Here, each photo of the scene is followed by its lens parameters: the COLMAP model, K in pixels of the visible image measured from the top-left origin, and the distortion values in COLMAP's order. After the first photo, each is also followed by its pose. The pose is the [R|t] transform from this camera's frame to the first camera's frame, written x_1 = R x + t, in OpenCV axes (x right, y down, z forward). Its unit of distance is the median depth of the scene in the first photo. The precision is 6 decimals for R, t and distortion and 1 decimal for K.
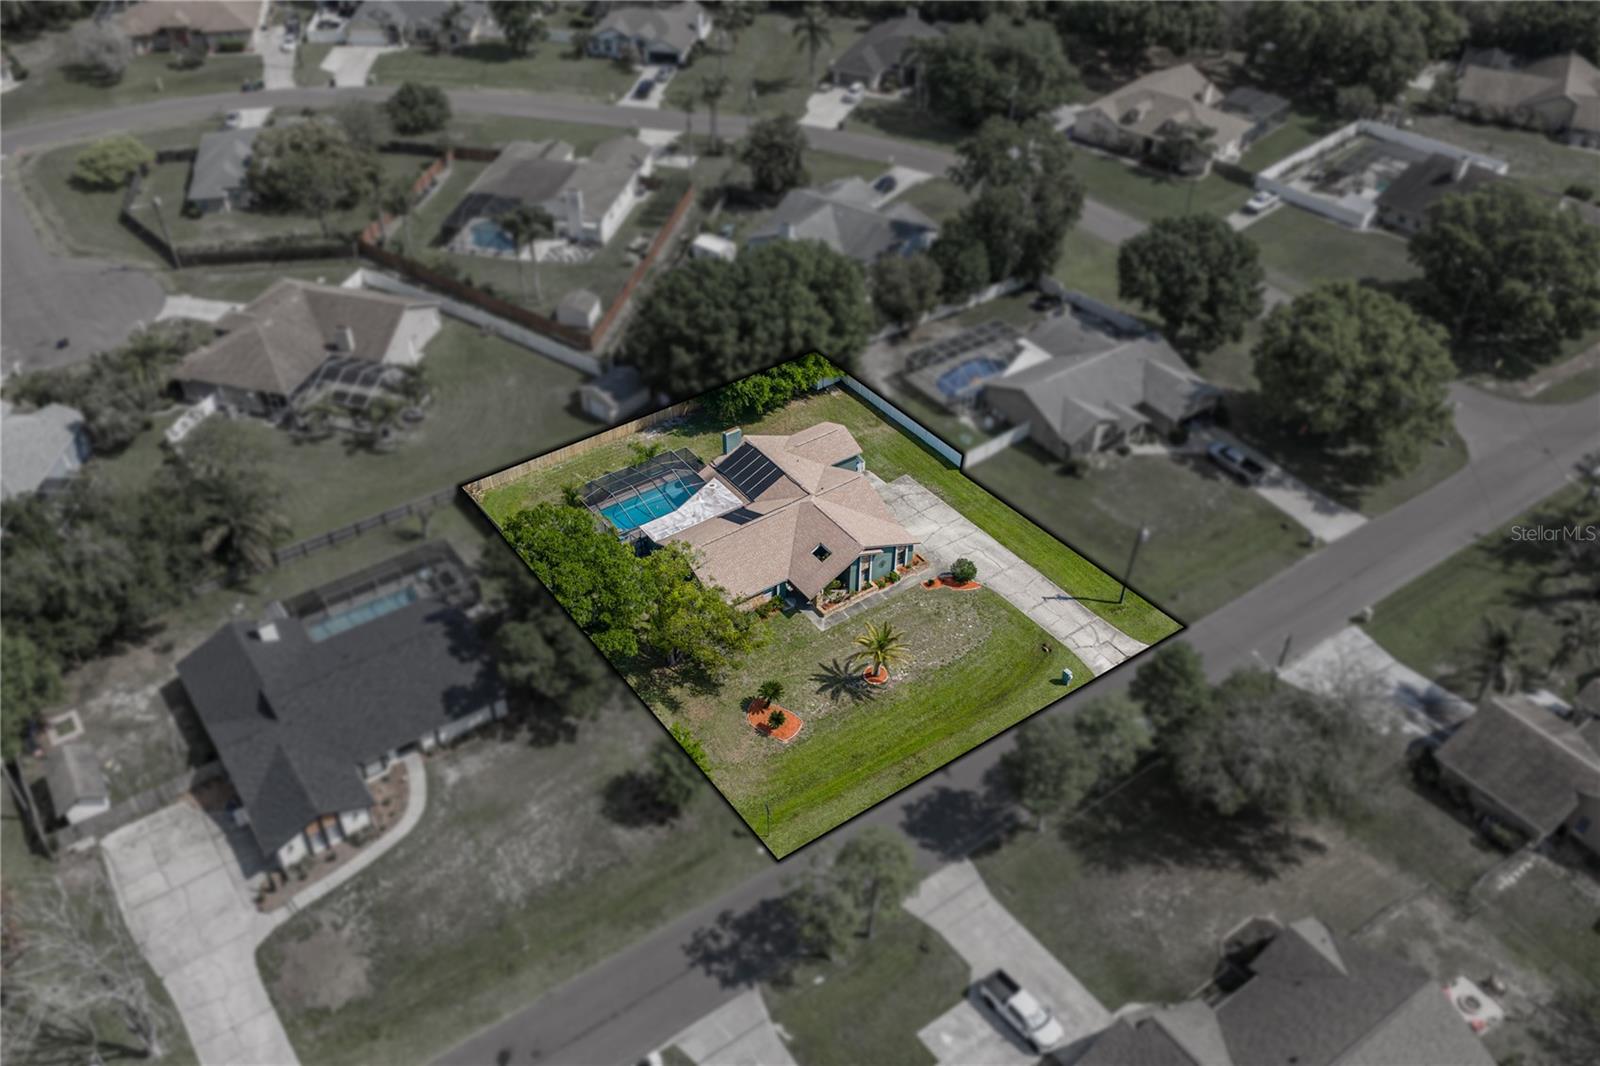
lens RADIAL K [[1326.1, 0, 800.0], [0, 1326.1, 533.0], [0, 0, 1]] dist [0.025592, 0.000994]
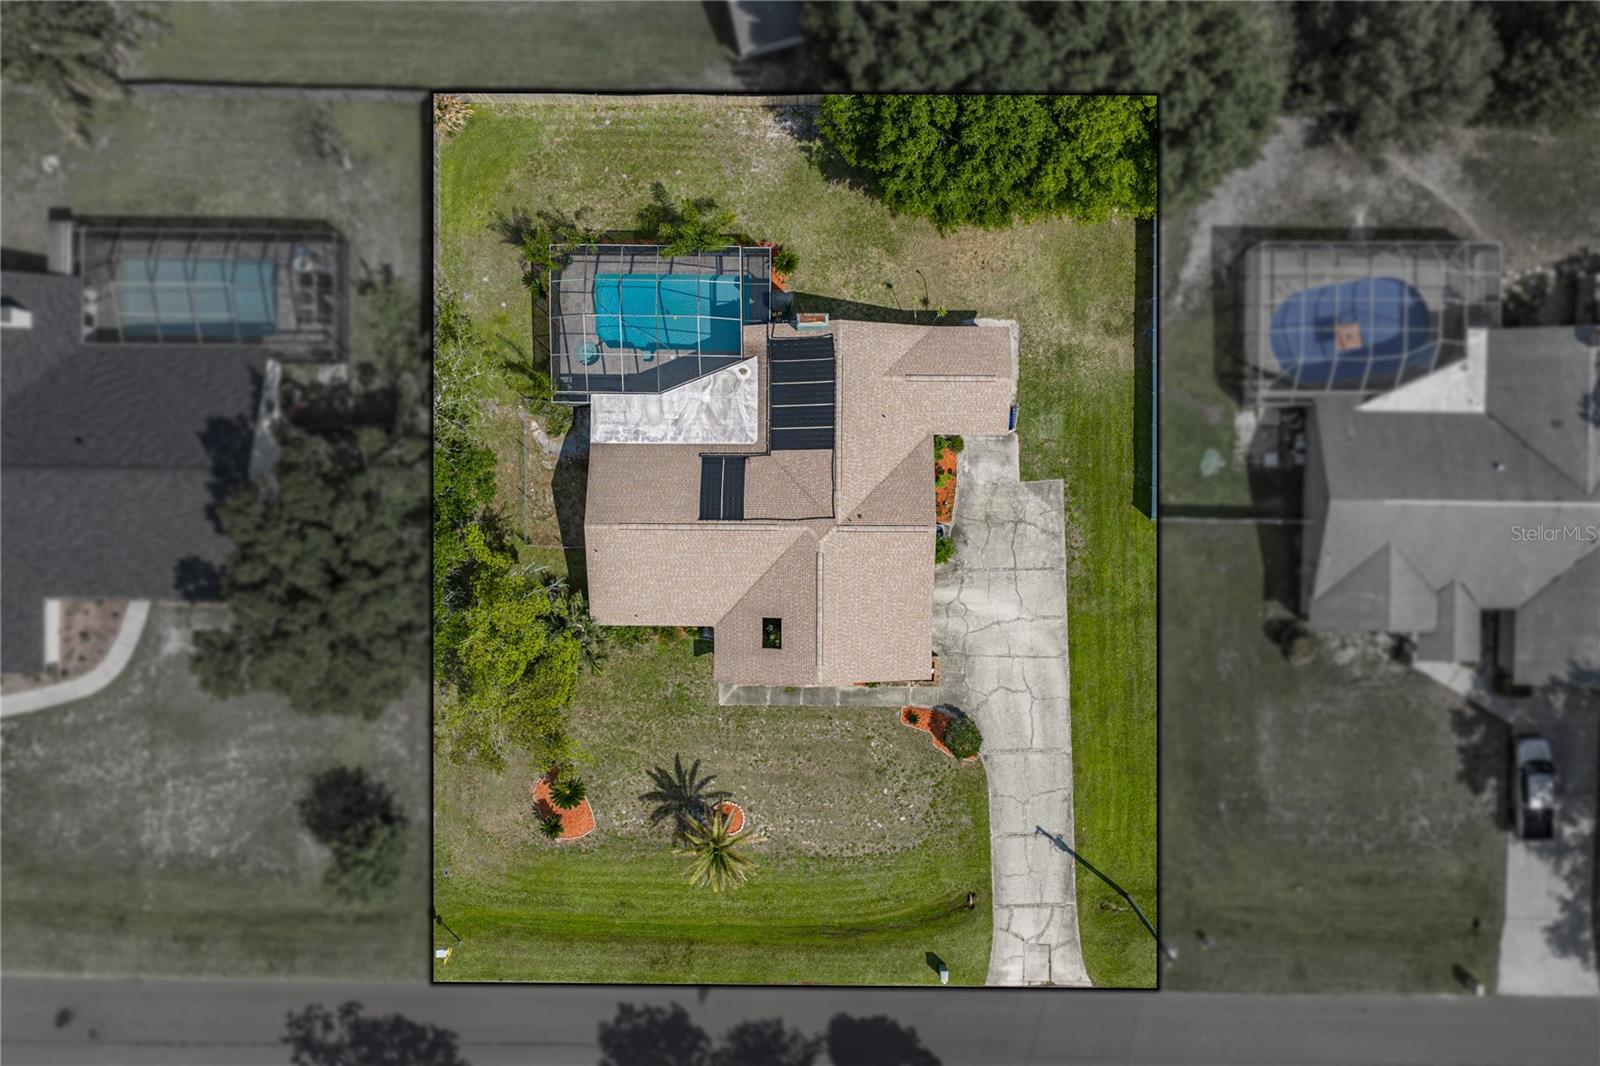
lens RADIAL K [[1326.1, 0, 800.0], [0, 1326.1, 533.0], [0, 0, 1]] dist [0.025592, 0.000994]
pose [[0.808704, 0.588196, -0.004952, 0.001549], [-0.365489, 0.509068, 0.779273, -0.541614], [0.460886, -0.628391, 0.626665, 0.657881]]
